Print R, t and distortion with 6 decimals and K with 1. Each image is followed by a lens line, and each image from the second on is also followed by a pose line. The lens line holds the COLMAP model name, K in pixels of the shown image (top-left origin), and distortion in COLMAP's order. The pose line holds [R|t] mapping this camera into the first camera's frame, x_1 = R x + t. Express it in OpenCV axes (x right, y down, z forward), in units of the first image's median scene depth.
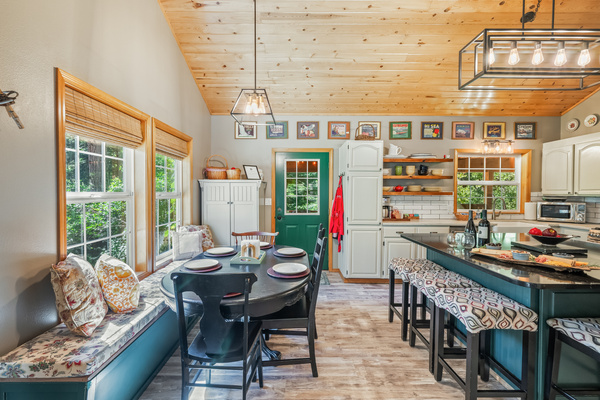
lens RADIAL K [[259.3, 0, 300.6], [0, 259.3, 198.3], [0, 0, 1]] dist [-0.000365, -0.000036]
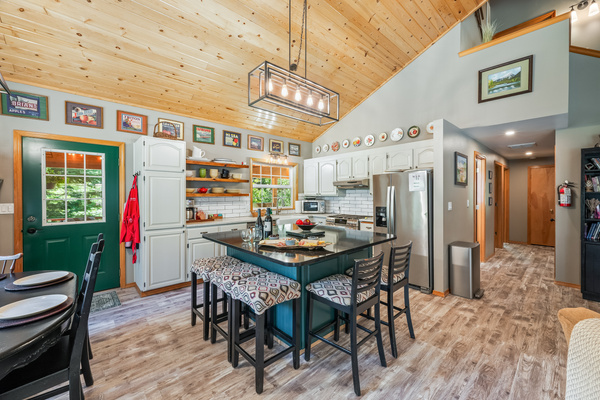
lens RADIAL K [[258.9, 0, 310.3], [0, 258.9, 195.2], [0, 0, 1]] dist [-0.000457, 0.000028]
pose [[0.707689, -0.006208, 0.706497, -0.044715], [0.018896, 0.999770, -0.010142, 0.000681], [-0.706271, 0.020527, 0.707644, -0.031531]]
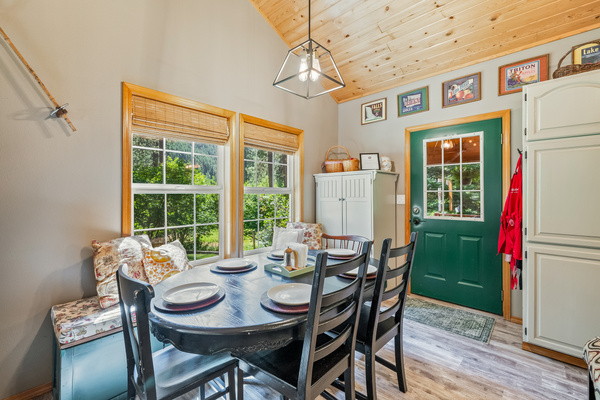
lens RADIAL K [[258.9, 0, 310.3], [0, 258.9, 195.2], [0, 0, 1]] dist [-0.000457, 0.000028]
pose [[0.722781, -0.005239, -0.691058, 0.206063], [-0.012054, 0.999724, -0.020187, 0.019596], [0.690972, 0.022921, 0.722518, 0.274674]]
